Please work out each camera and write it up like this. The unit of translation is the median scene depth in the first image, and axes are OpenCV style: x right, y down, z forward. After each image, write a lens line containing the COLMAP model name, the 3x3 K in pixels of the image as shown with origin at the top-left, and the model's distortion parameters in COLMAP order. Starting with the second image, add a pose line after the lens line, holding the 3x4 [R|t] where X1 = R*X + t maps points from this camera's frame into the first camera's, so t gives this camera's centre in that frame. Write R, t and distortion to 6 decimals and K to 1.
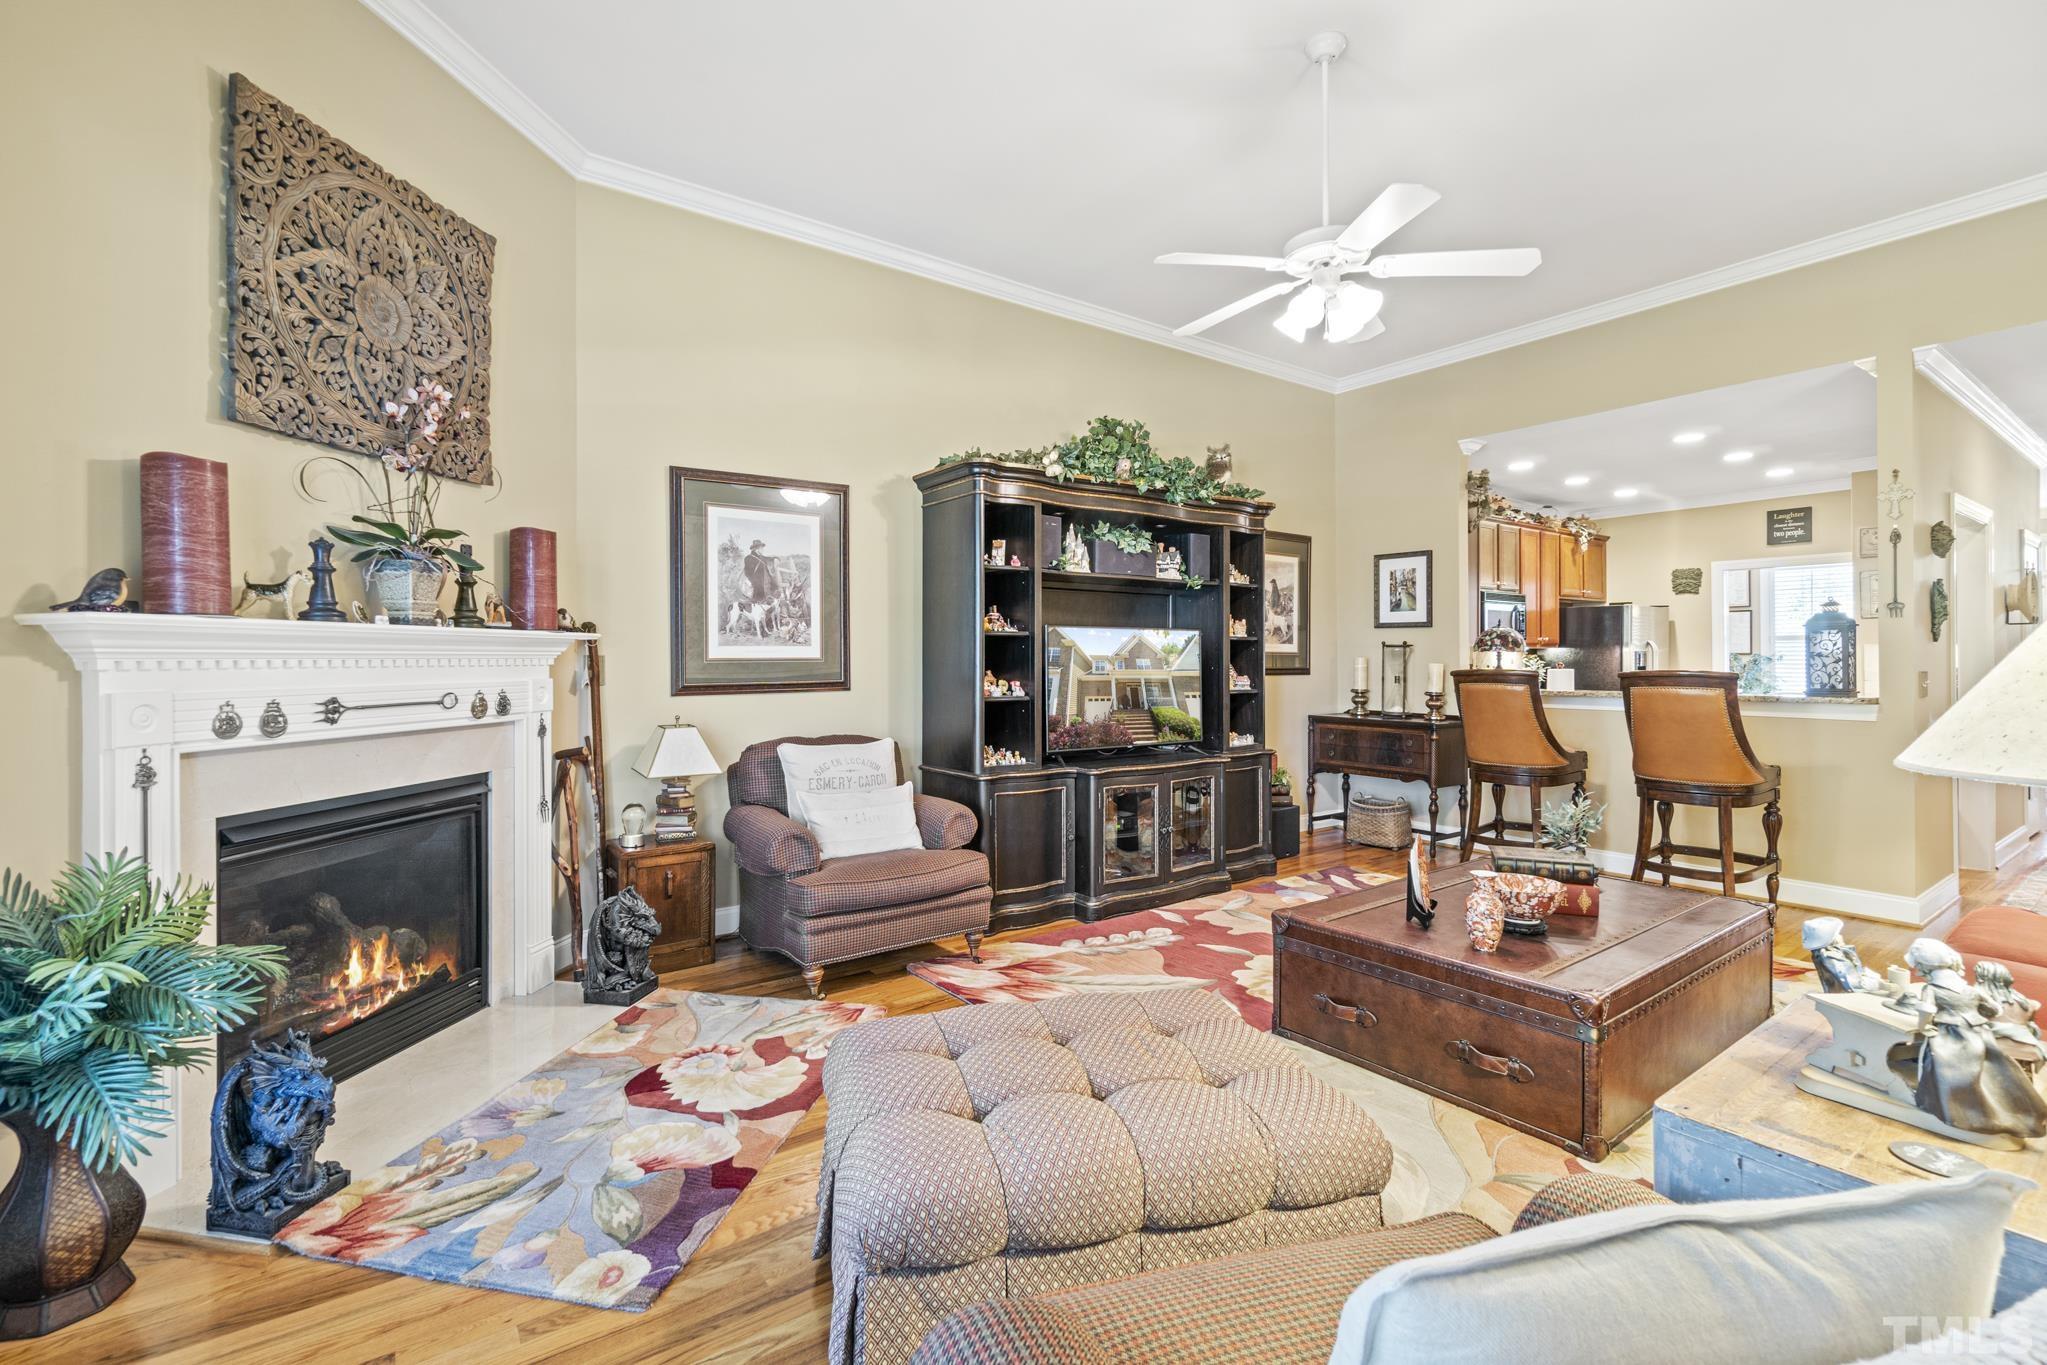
lens RADIAL K [[891.5, 0, 999.0], [0, 891.5, 661.4], [0, 0, 1]] dist [-0.003816, -0.000662]
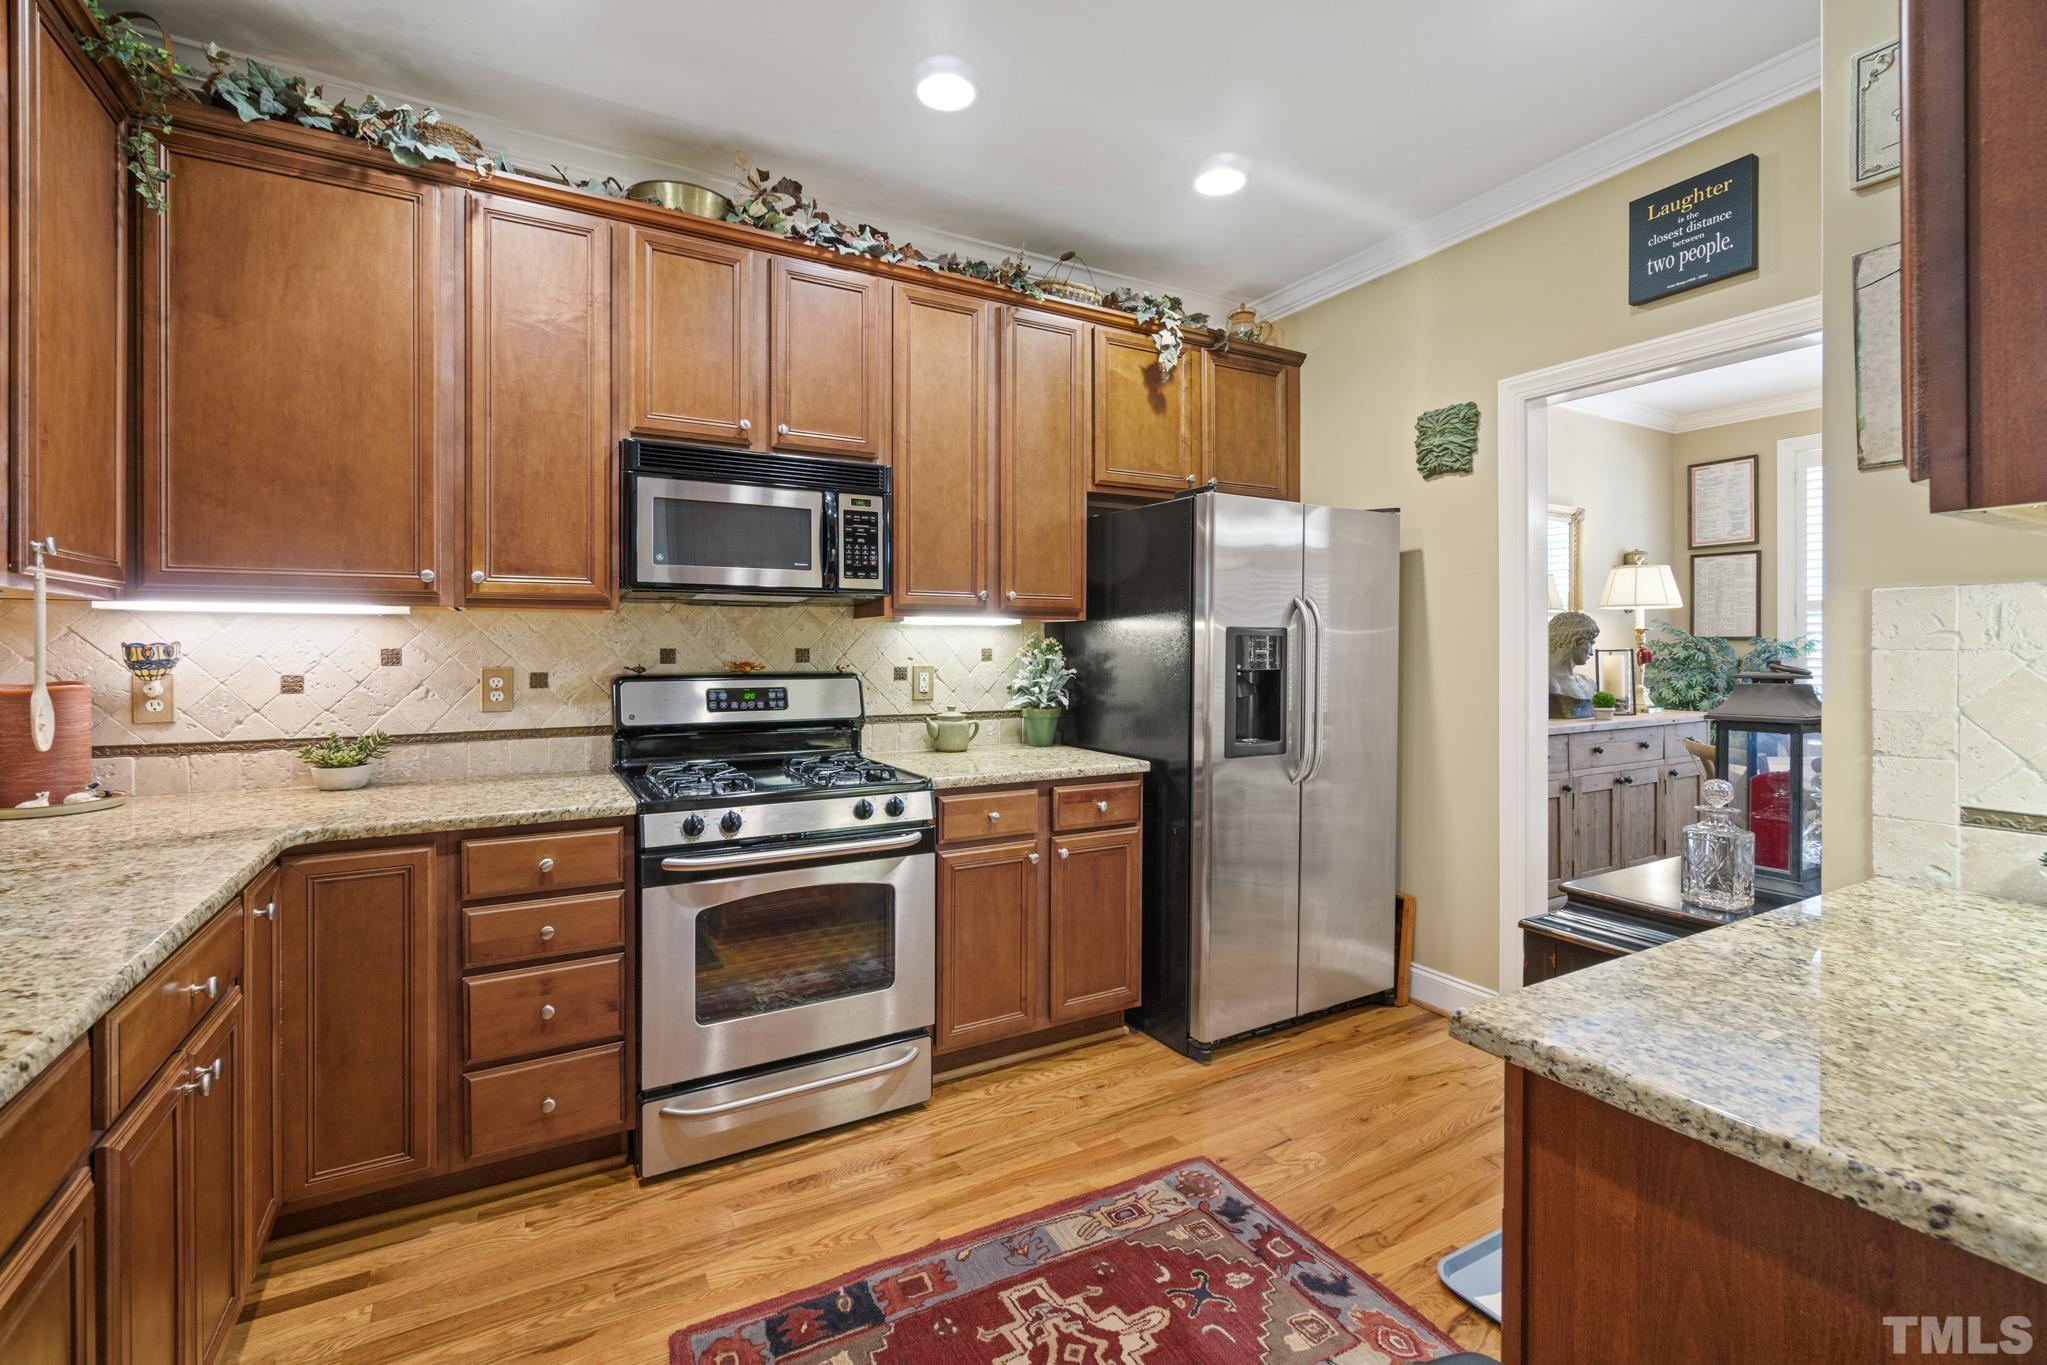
lens RADIAL K [[891.5, 0, 1001.1], [0, 891.5, 641.7], [0, 0, 1]] dist [-0.003816, -0.000662]
pose [[0.993899, 0.000869, -0.110290, 1.471868], [-0.001600, 0.999977, -0.006543, -0.007042], [0.110282, 0.006679, 0.993878, 1.423842]]
